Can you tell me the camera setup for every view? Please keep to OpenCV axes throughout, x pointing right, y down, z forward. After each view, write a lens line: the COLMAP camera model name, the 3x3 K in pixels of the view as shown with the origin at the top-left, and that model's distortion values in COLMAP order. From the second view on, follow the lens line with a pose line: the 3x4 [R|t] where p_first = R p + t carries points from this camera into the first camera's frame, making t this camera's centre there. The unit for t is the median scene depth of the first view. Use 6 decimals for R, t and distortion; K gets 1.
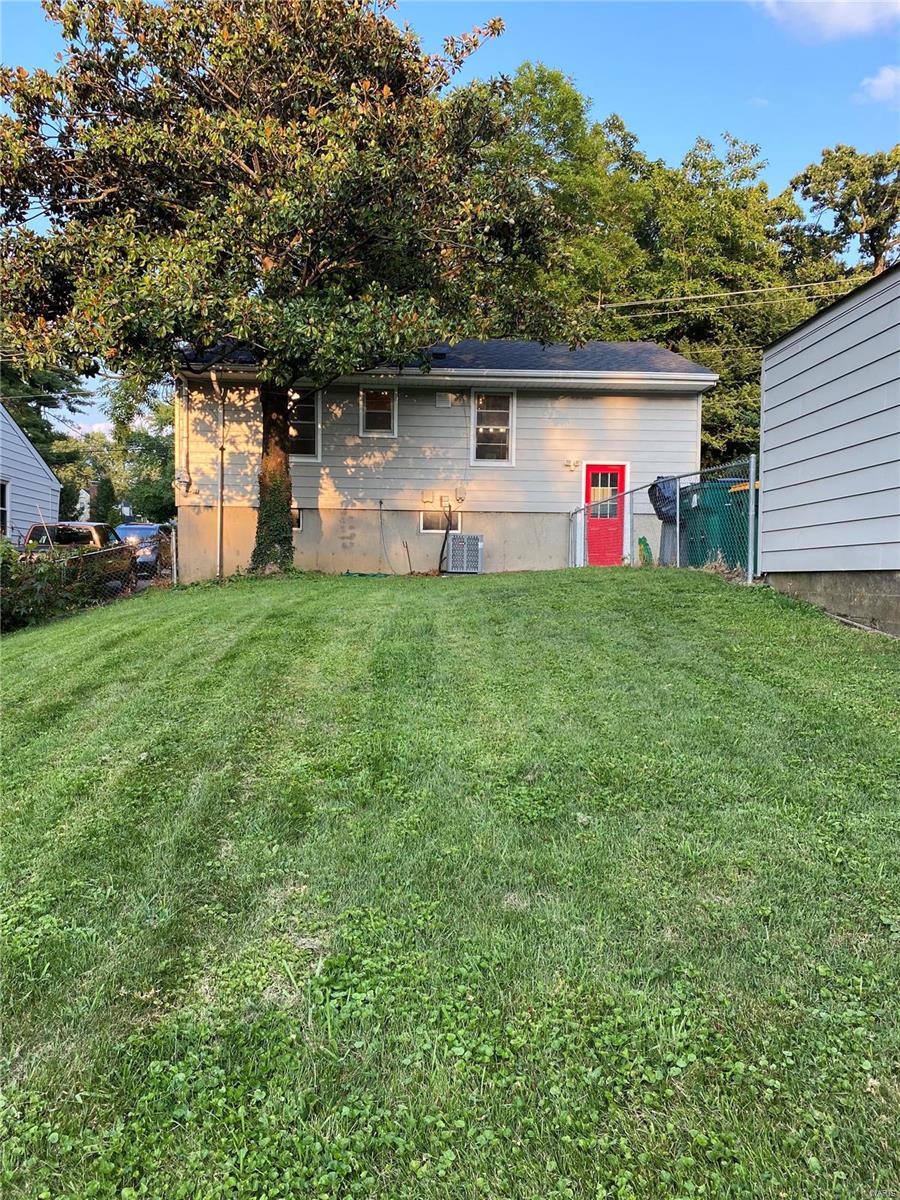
lens RADIAL K [[908.8, 0, 450.0], [0, 908.8, 600.0], [0, 0, 1]] dist [0.122714, -0.046796]
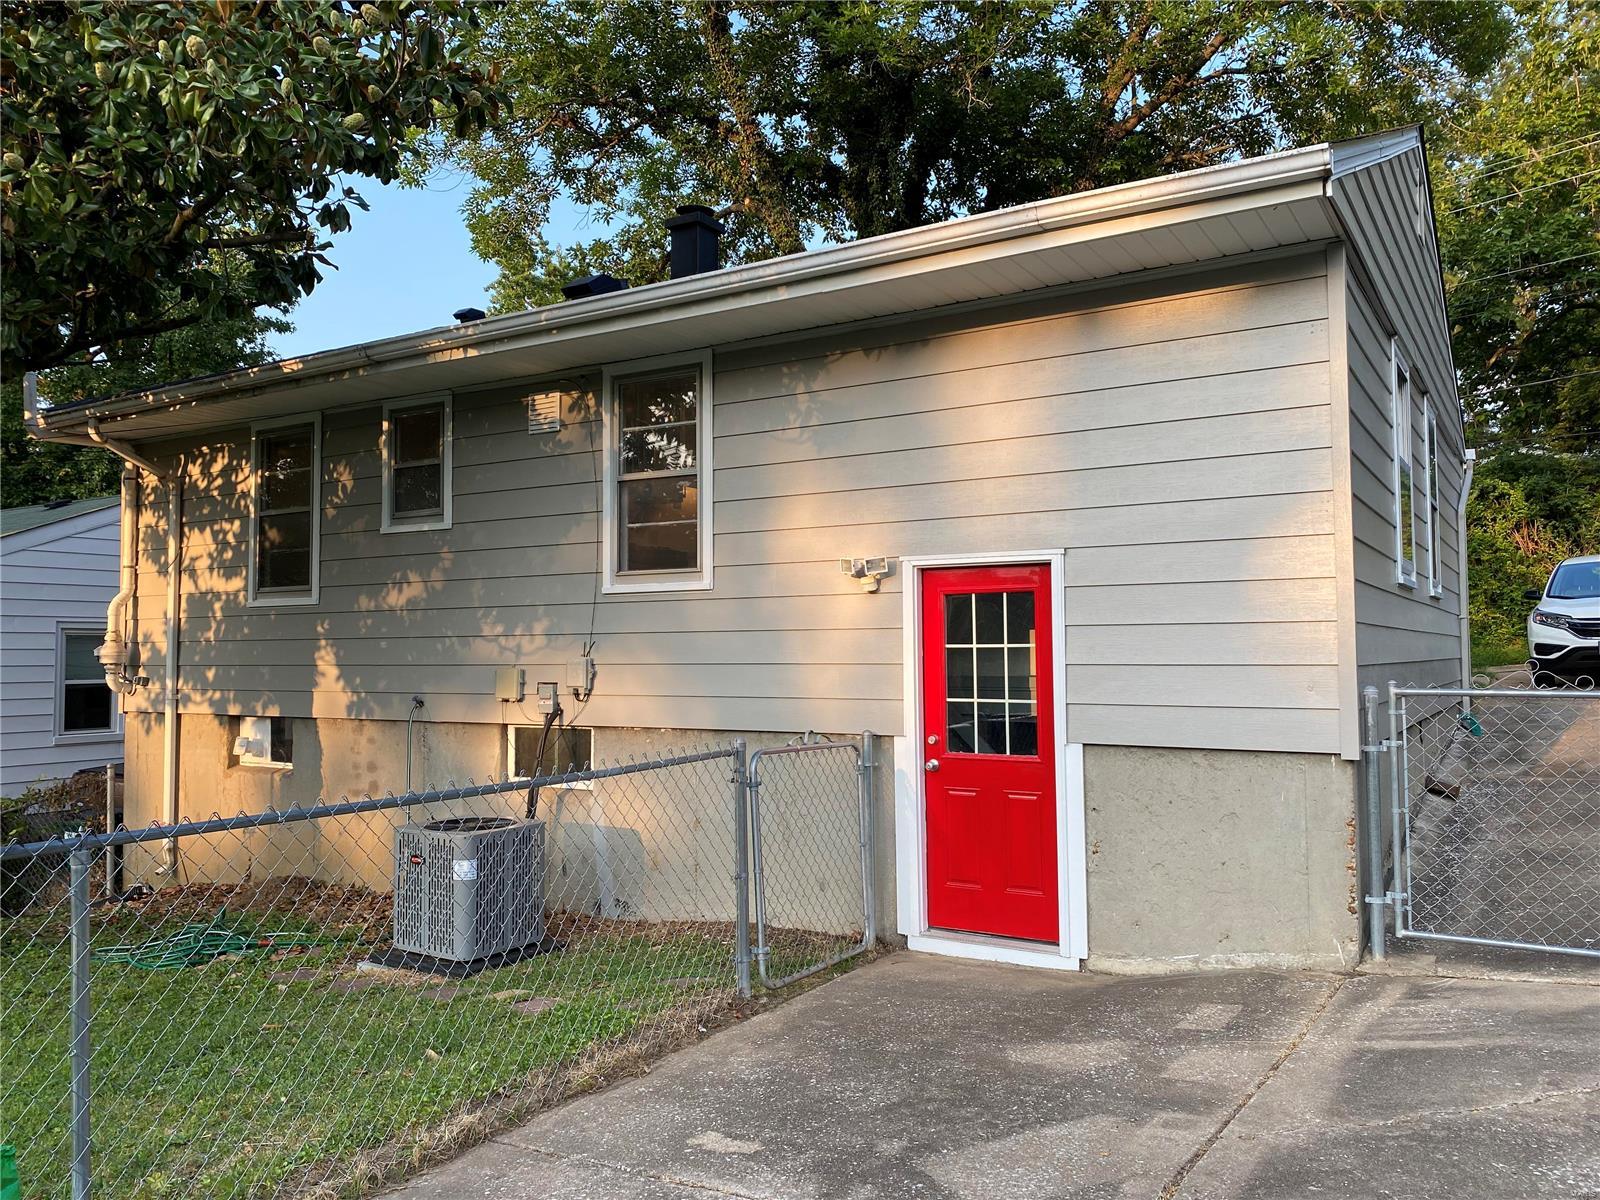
lens RADIAL K [[1218.2, 0, 800.0], [0, 1218.2, 600.0], [0, 0, 1]] dist [0.049066, -0.047252]
pose [[0.818186, -0.044455, -0.573232, 0.343187], [0.006862, 0.997690, -0.067578, -0.115400], [0.574912, 0.051358, 0.816602, 0.680027]]
